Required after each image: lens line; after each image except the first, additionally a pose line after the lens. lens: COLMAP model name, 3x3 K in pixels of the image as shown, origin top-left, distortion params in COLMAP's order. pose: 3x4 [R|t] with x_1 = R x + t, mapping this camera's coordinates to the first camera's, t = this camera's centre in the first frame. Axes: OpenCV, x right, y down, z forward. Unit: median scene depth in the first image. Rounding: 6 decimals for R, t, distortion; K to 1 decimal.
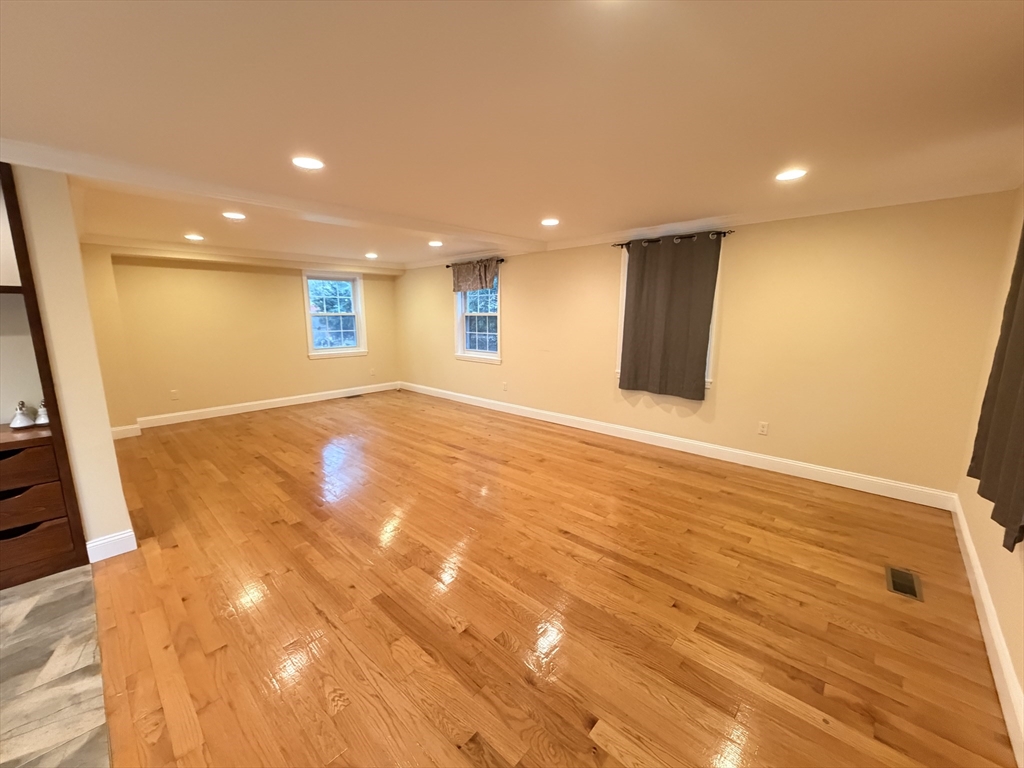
lens RADIAL K [[407.4, 0, 503.8], [0, 407.4, 384.8], [0, 0, 1]] dist [0.000437, -0.000299]
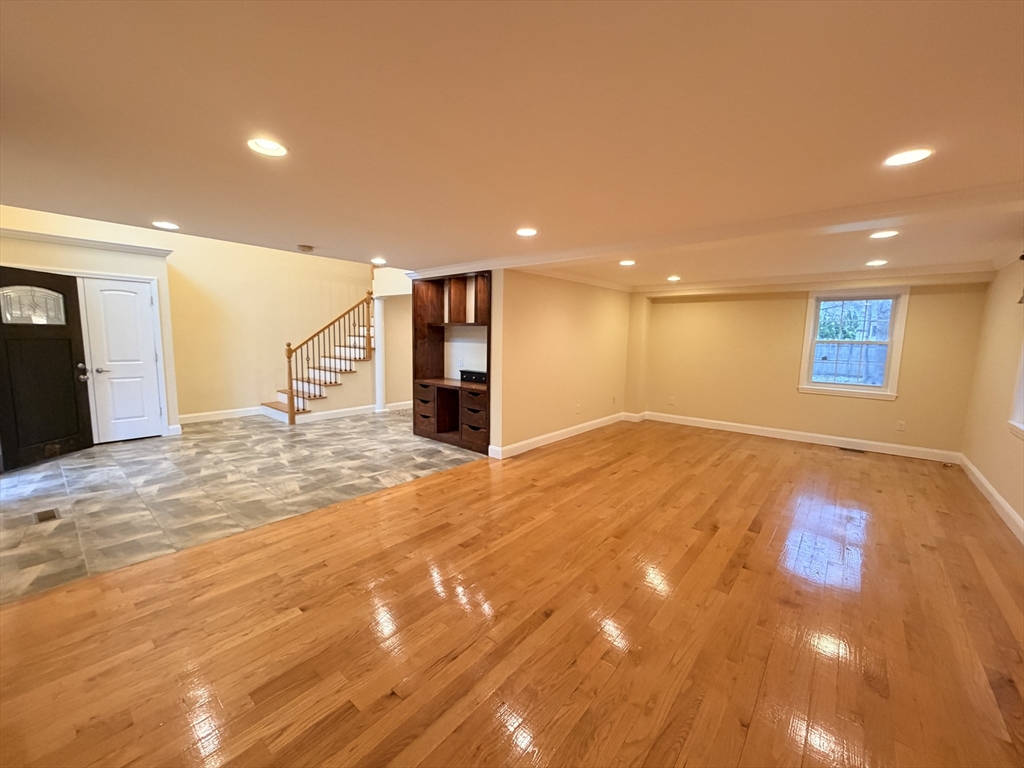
lens RADIAL K [[407.4, 0, 509.9], [0, 407.4, 380.4], [0, 0, 1]] dist [0.000437, -0.000299]
pose [[0.059872, 0.112103, -0.991891, 0.814768], [-0.191681, 0.976473, 0.098791, -0.126949], [0.979629, 0.184212, 0.079952, 0.737902]]
